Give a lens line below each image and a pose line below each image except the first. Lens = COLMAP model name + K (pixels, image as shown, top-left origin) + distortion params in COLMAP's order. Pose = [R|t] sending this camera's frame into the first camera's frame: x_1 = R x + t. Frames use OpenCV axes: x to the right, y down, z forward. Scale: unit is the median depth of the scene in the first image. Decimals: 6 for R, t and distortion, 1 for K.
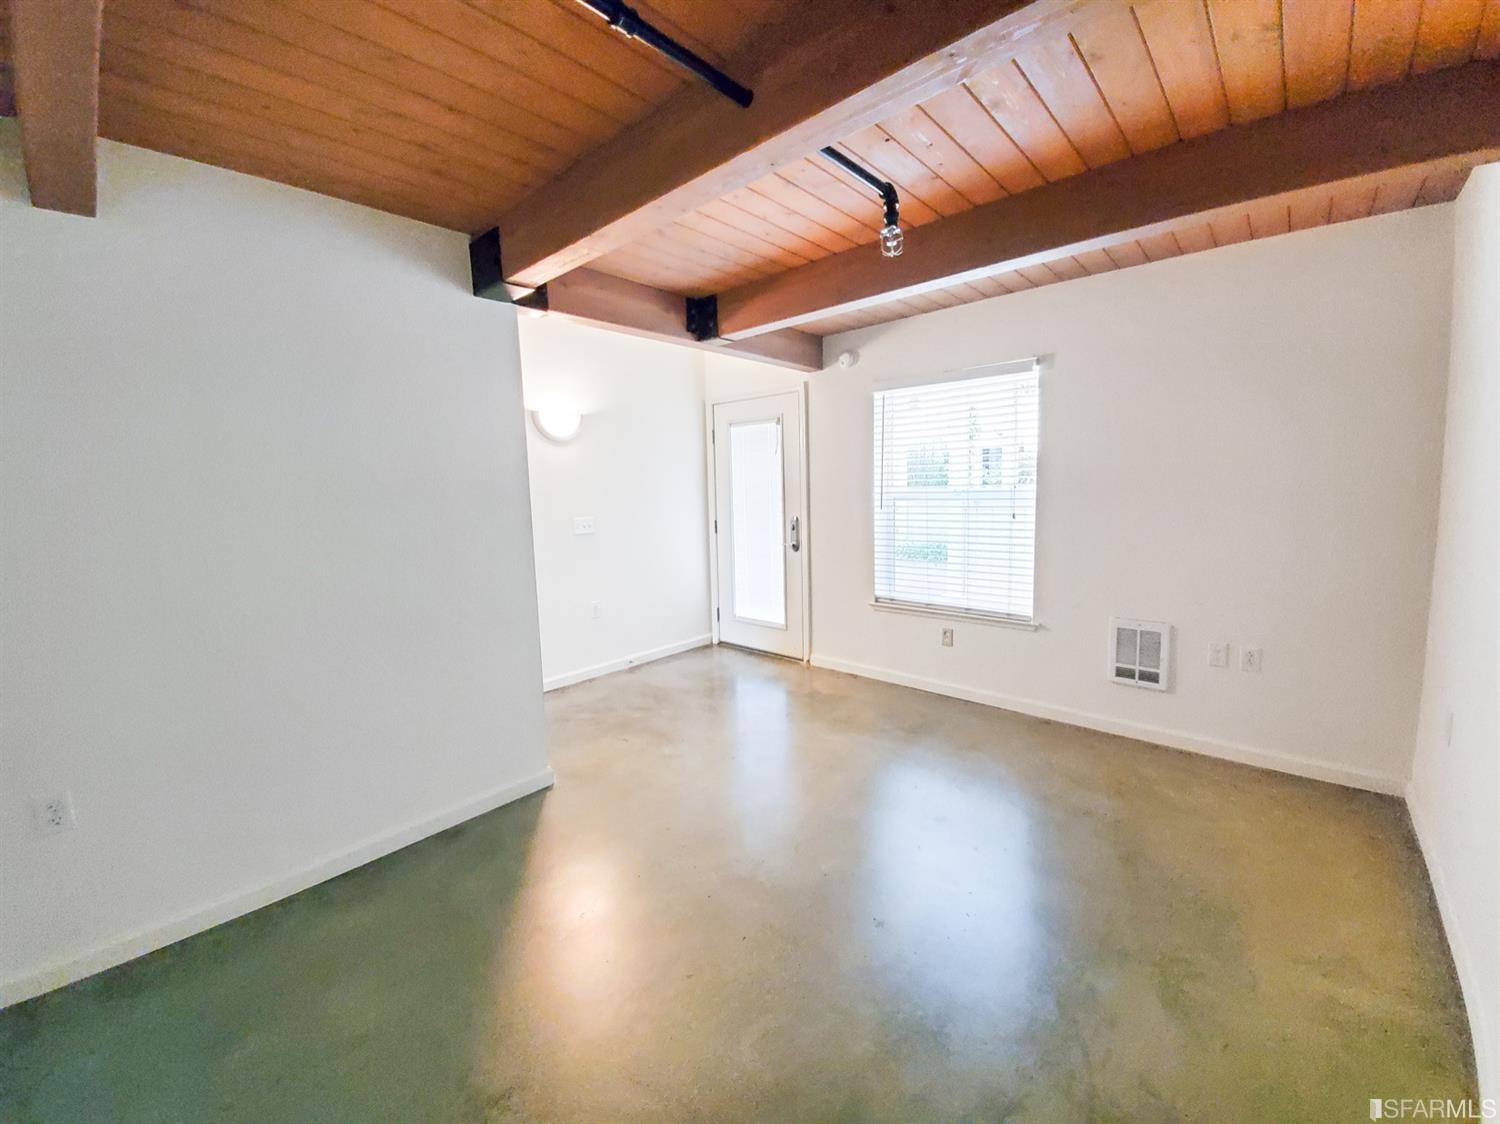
lens RADIAL K [[599.9, 0, 750.7], [0, 599.9, 542.0], [0, 0, 1]] dist [-0.000346, -0.000025]
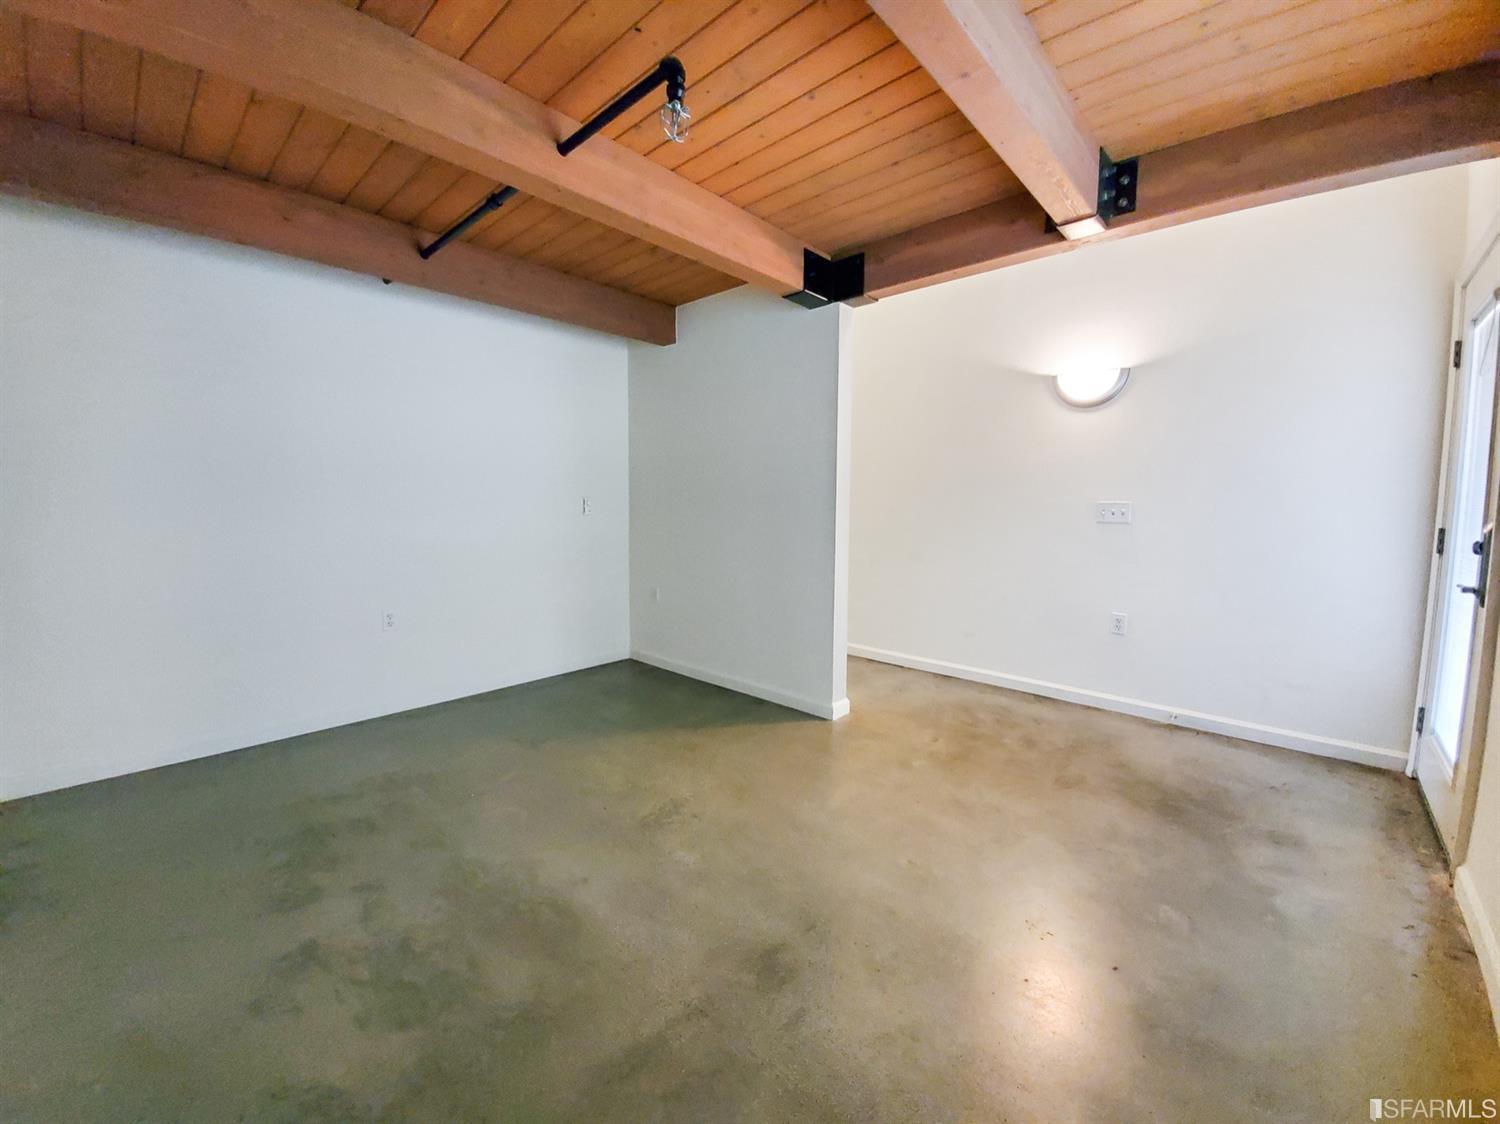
lens RADIAL K [[593.6, 0, 752.0], [0, 593.6, 545.6], [0, 0, 1]] dist [0.019620, -0.019294]
pose [[-0.005313, 0.106472, -0.994302, 0.541476], [-0.104407, 0.988822, 0.106443, -0.019212], [0.994520, 0.104377, 0.005863, 0.583495]]
